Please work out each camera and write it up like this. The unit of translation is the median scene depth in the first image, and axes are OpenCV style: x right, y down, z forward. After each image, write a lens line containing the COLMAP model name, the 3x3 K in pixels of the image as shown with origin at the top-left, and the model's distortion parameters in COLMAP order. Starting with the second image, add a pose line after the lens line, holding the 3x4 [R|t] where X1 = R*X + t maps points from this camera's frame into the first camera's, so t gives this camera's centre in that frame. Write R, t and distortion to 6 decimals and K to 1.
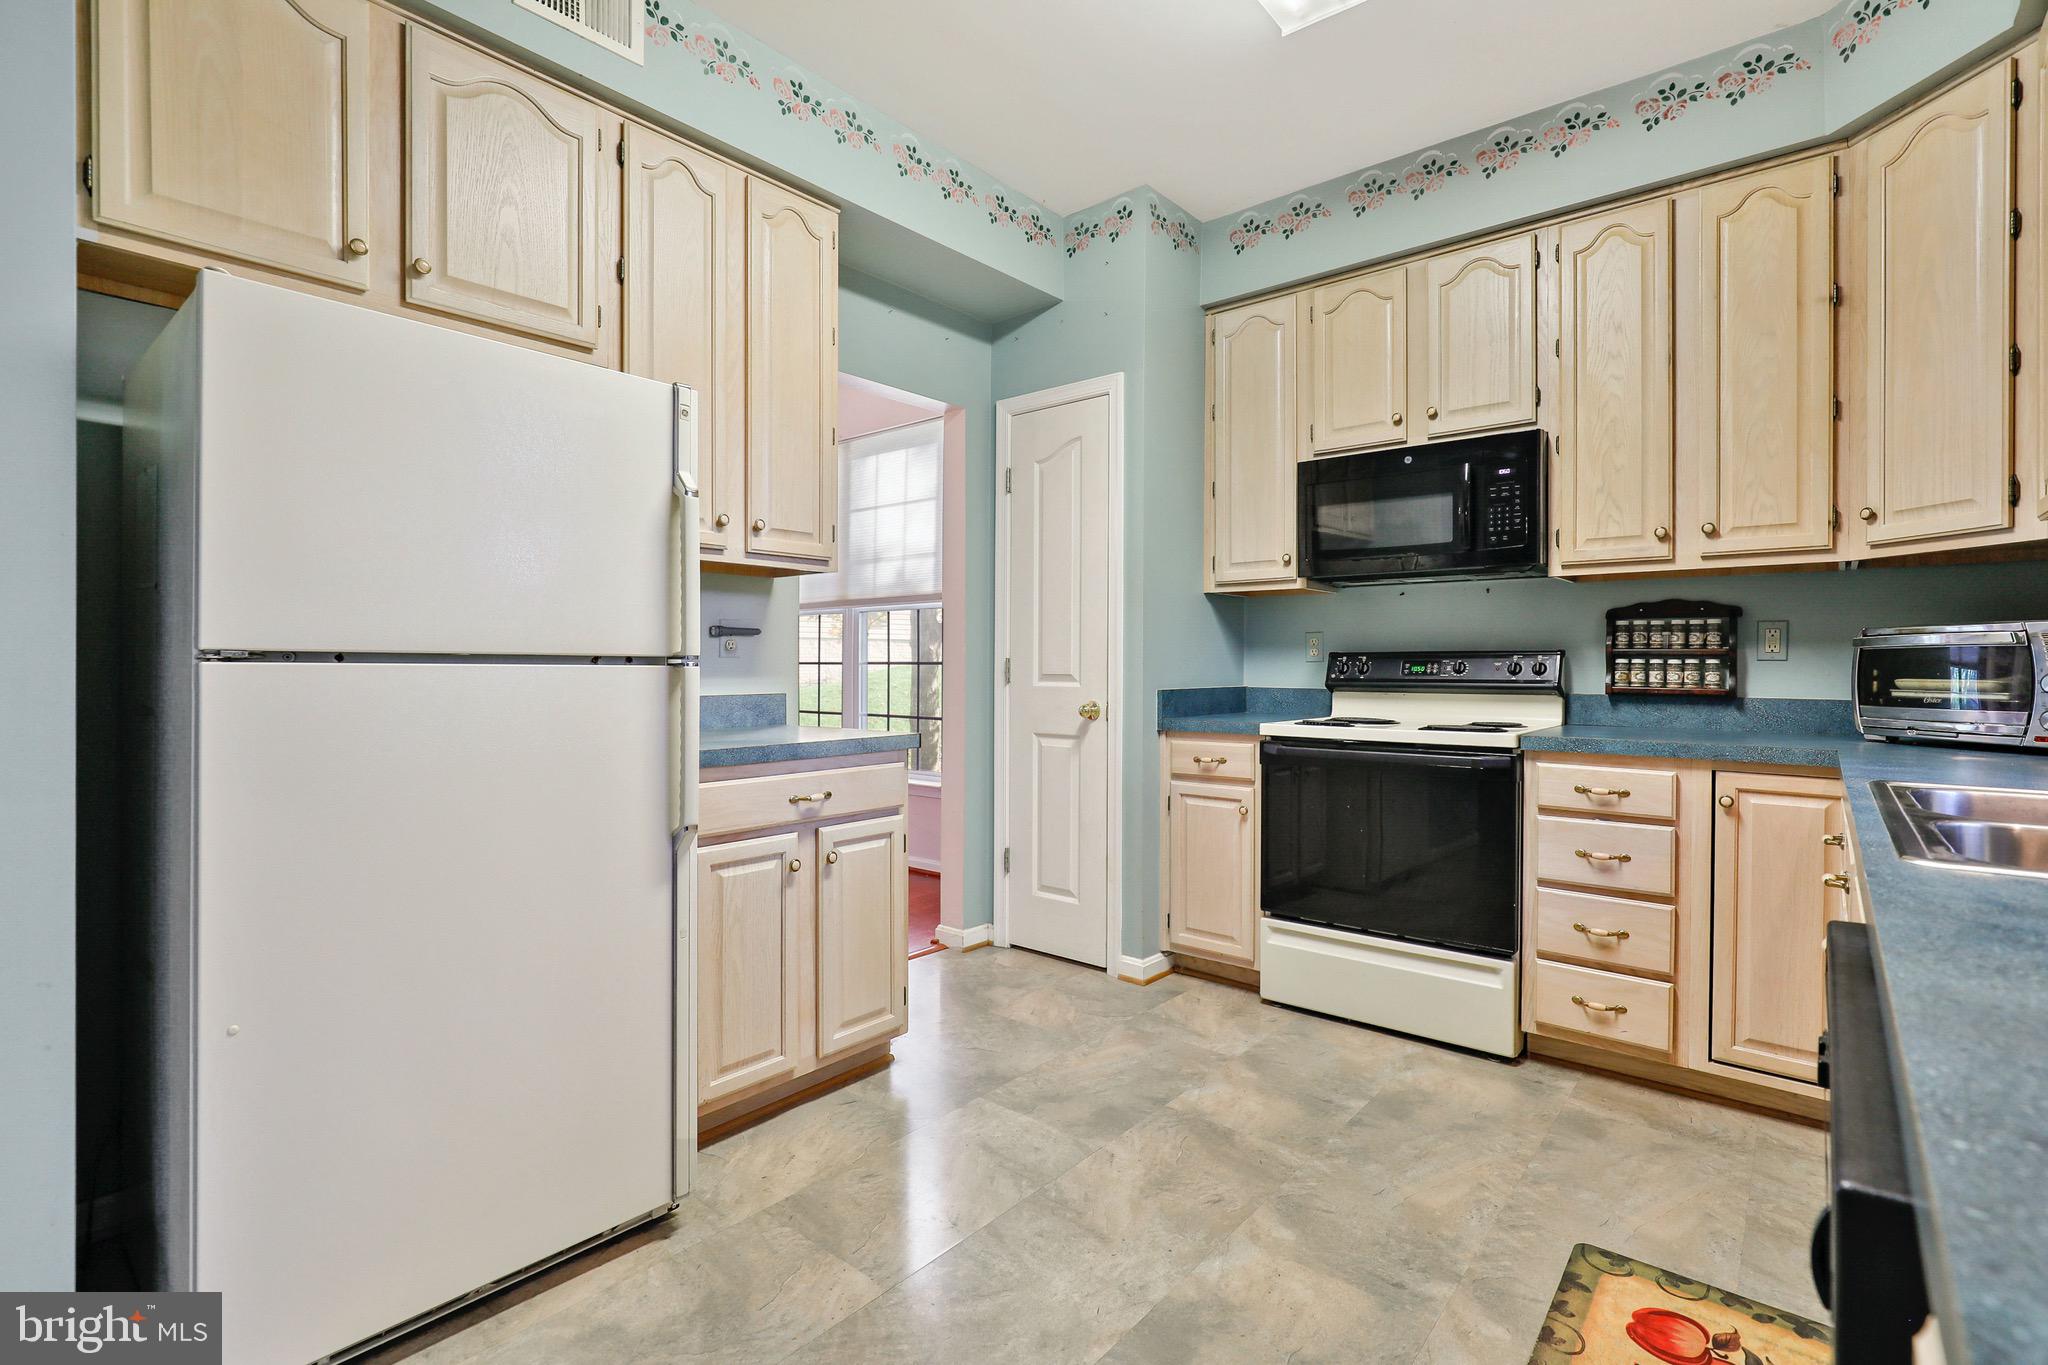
lens RADIAL K [[951.3, 0, 1030.1], [0, 951.3, 666.8], [0, 0, 1]] dist [-0.007117, 0.002138]
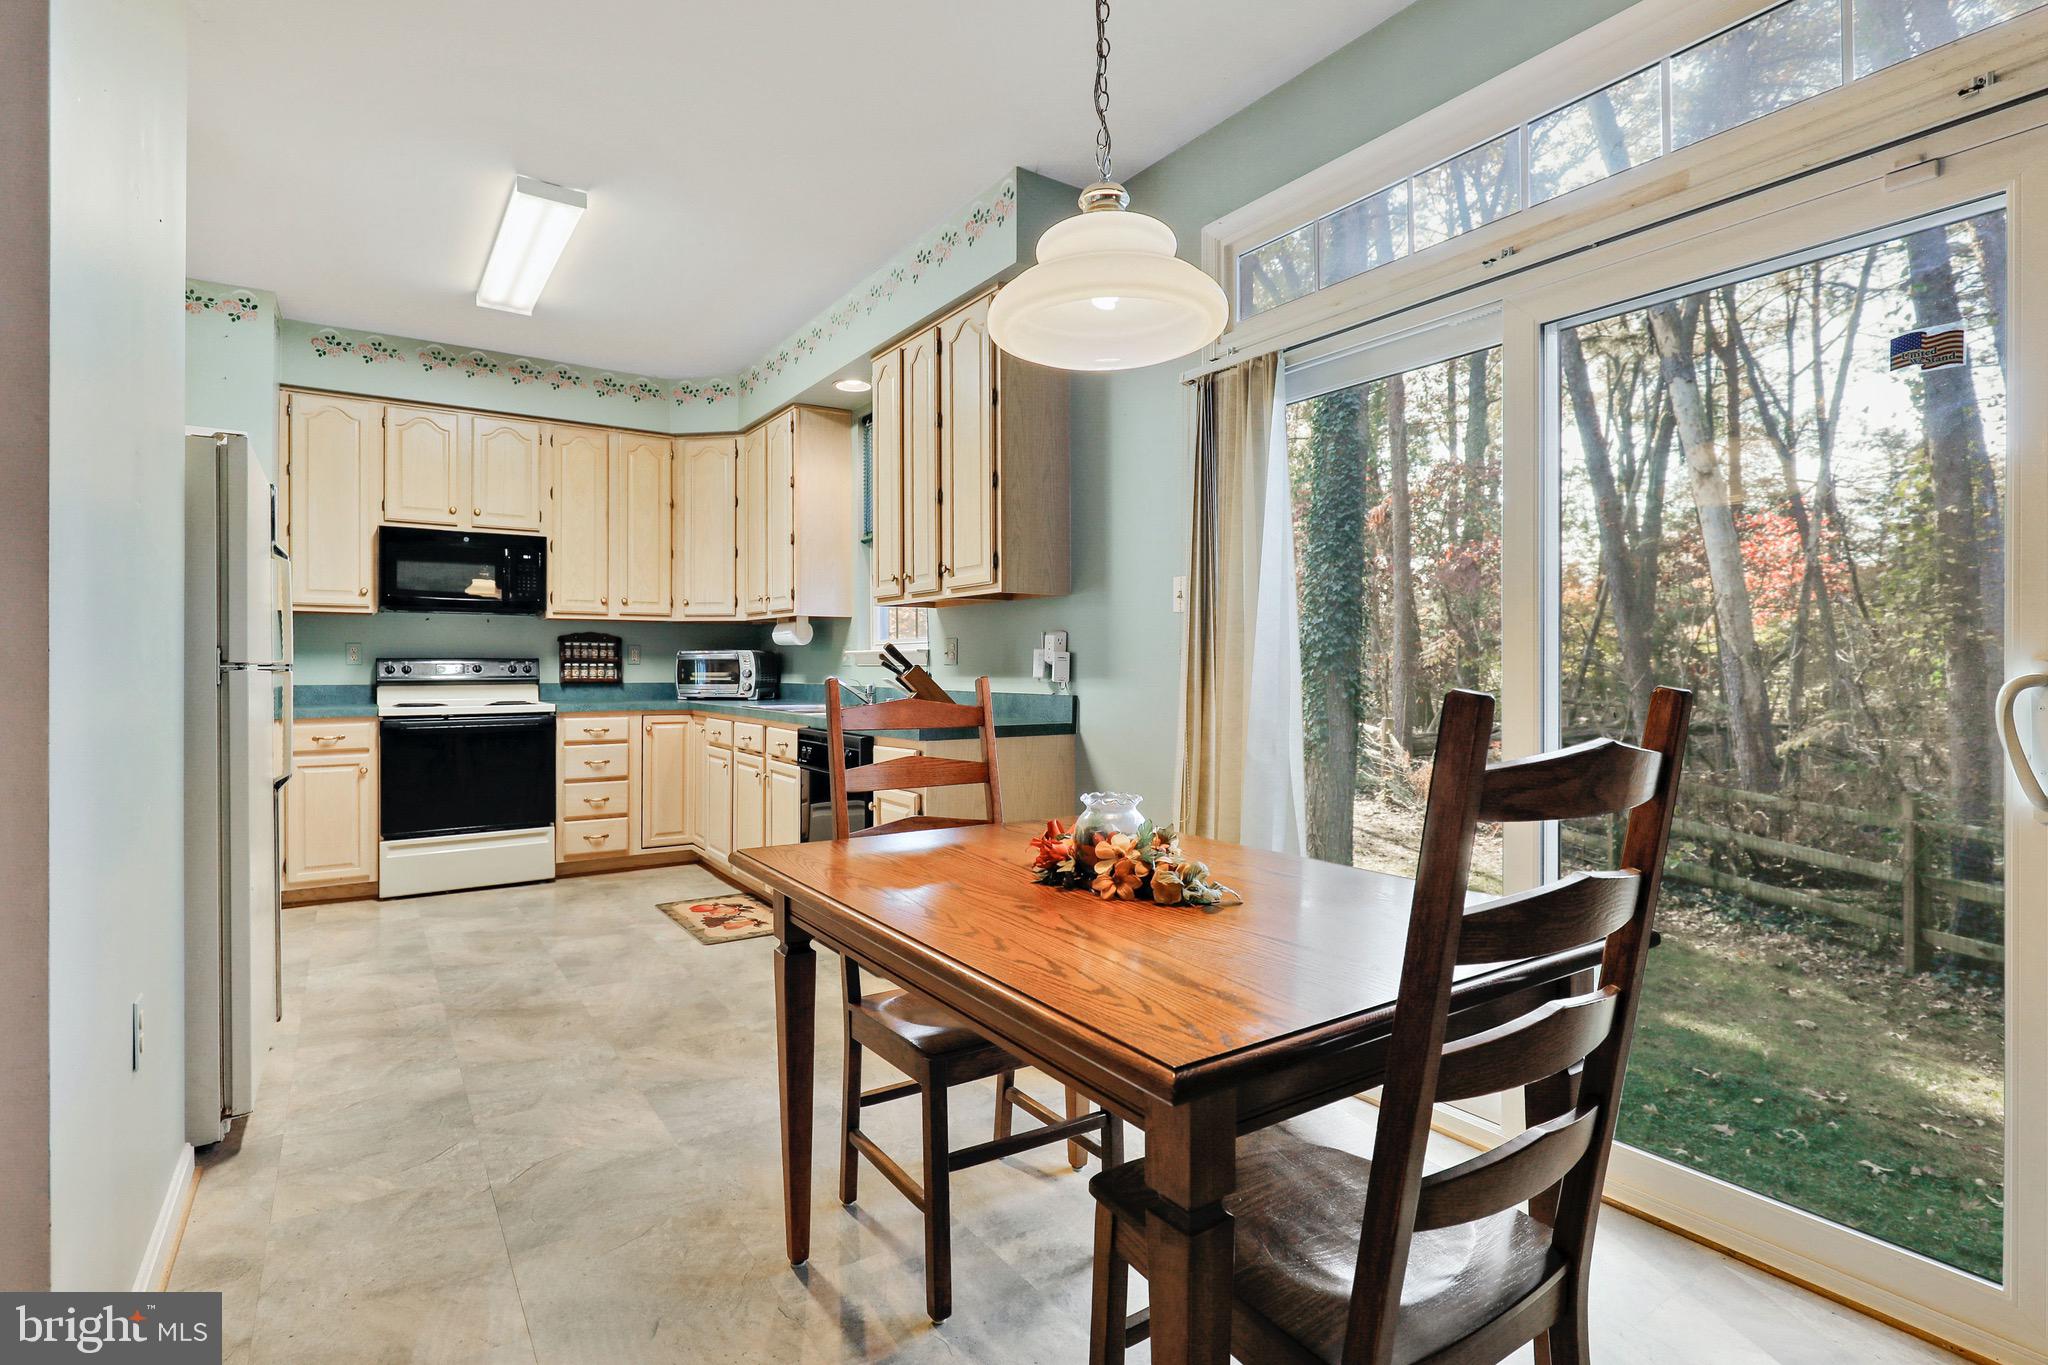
lens RADIAL K [[951.3, 0, 1033.7], [0, 951.3, 667.9], [0, 0, 1]] dist [-0.007117, 0.002138]
pose [[0.256030, -0.005728, 0.966652, -1.008160], [-0.000413, 0.999982, 0.006035, -0.012058], [-0.966669, -0.001944, 0.256023, -0.374692]]
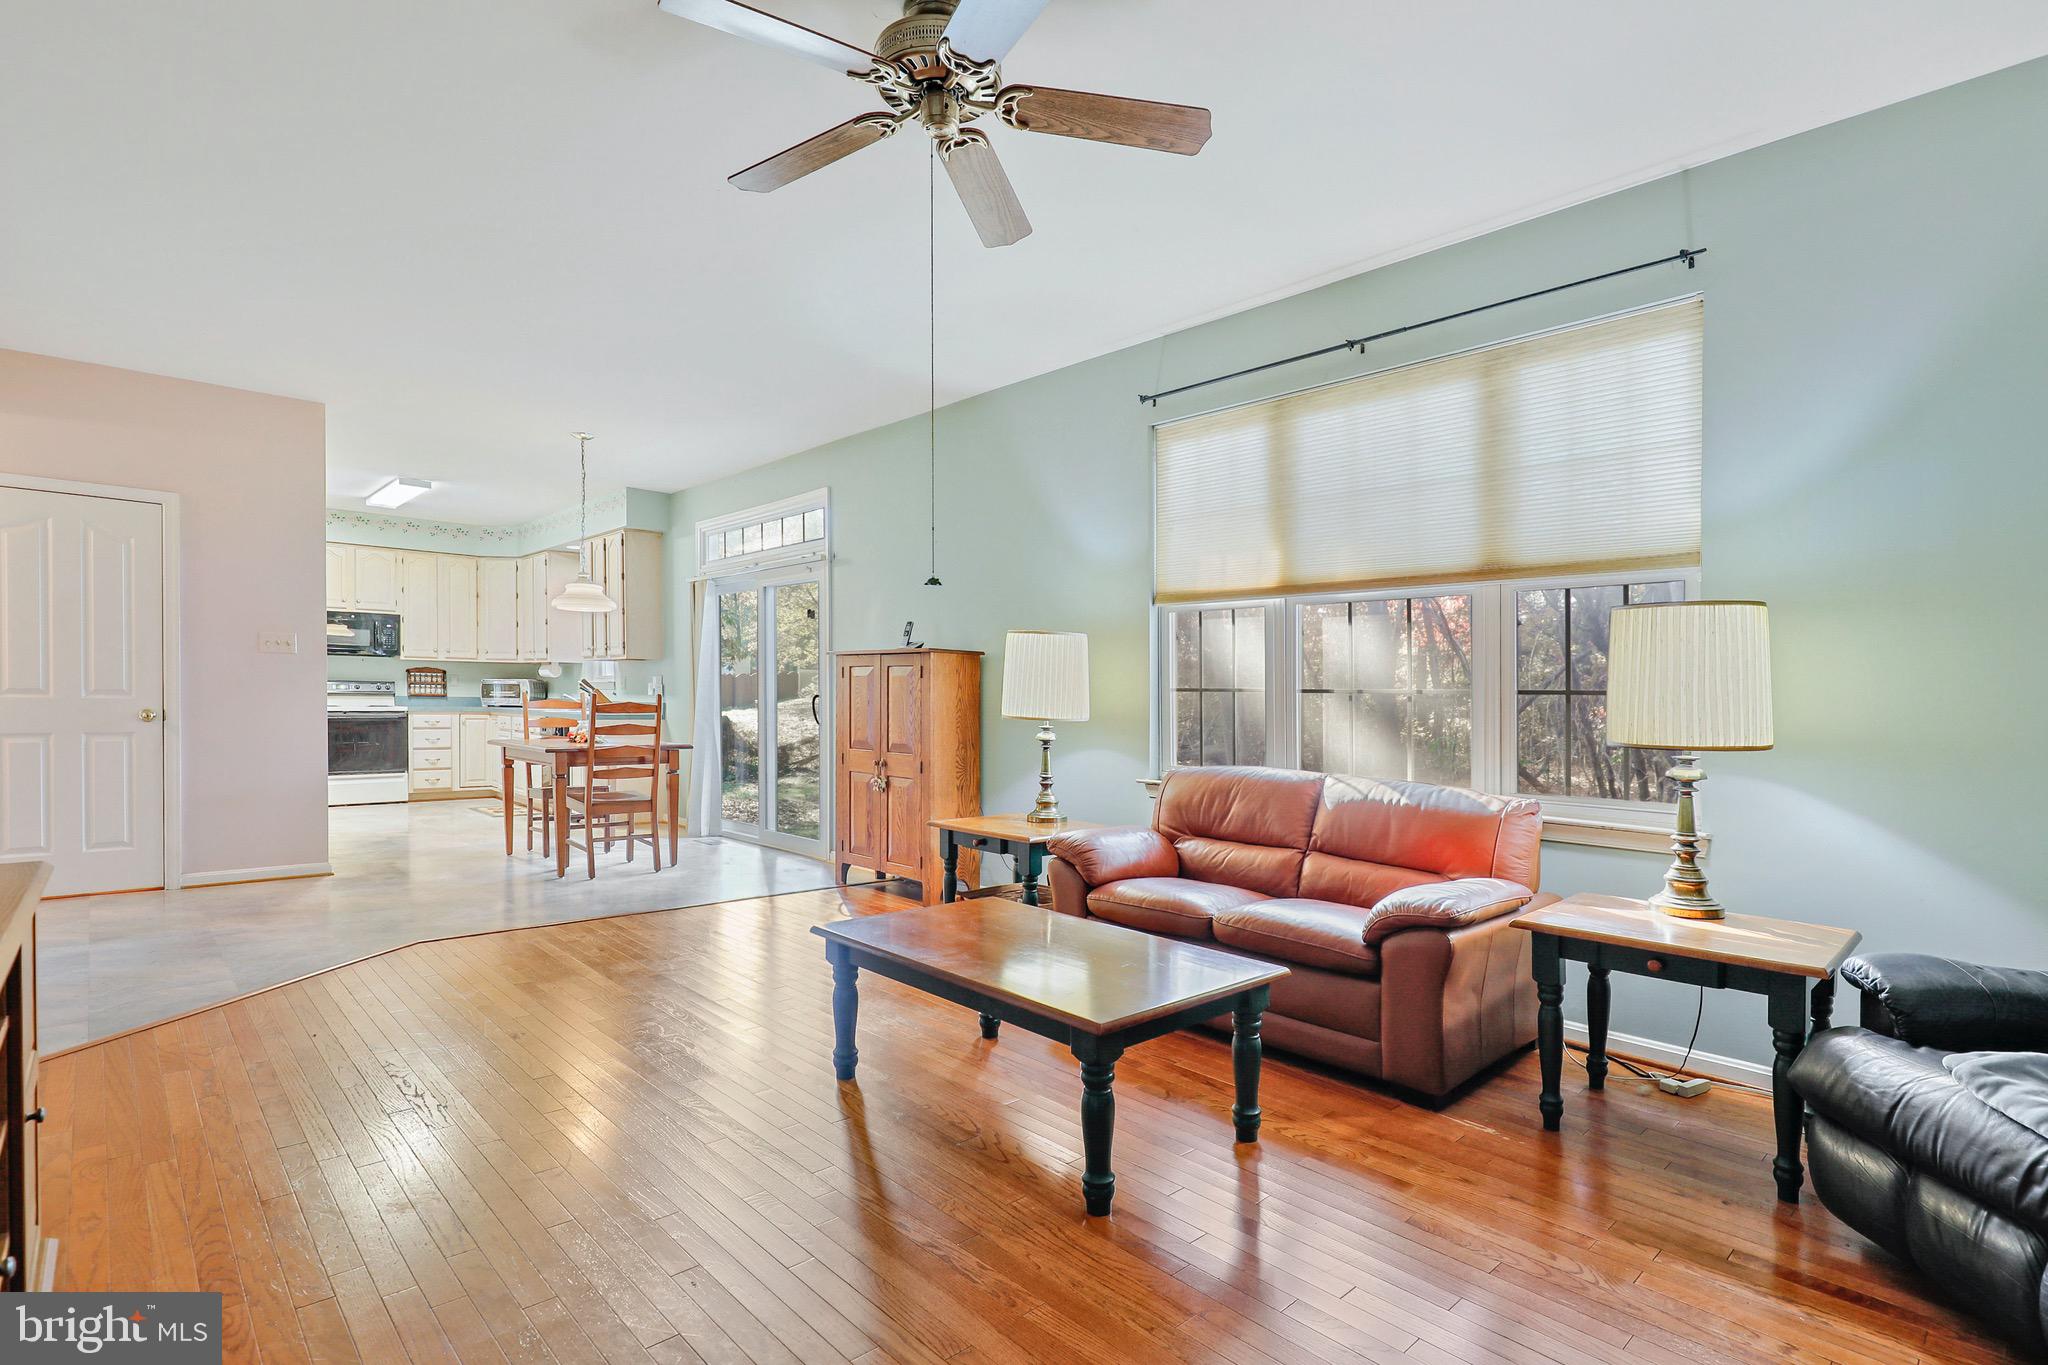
lens RADIAL K [[951.3, 0, 1086.0], [0, 951.3, 726.7], [0, 0, 1]] dist [-0.007117, 0.002138]
pose [[0.064010, -0.036589, 0.997278, -2.664456], [-0.015441, 0.999172, 0.037650, -0.025266], [-0.997830, -0.017809, 0.063392, -1.620221]]
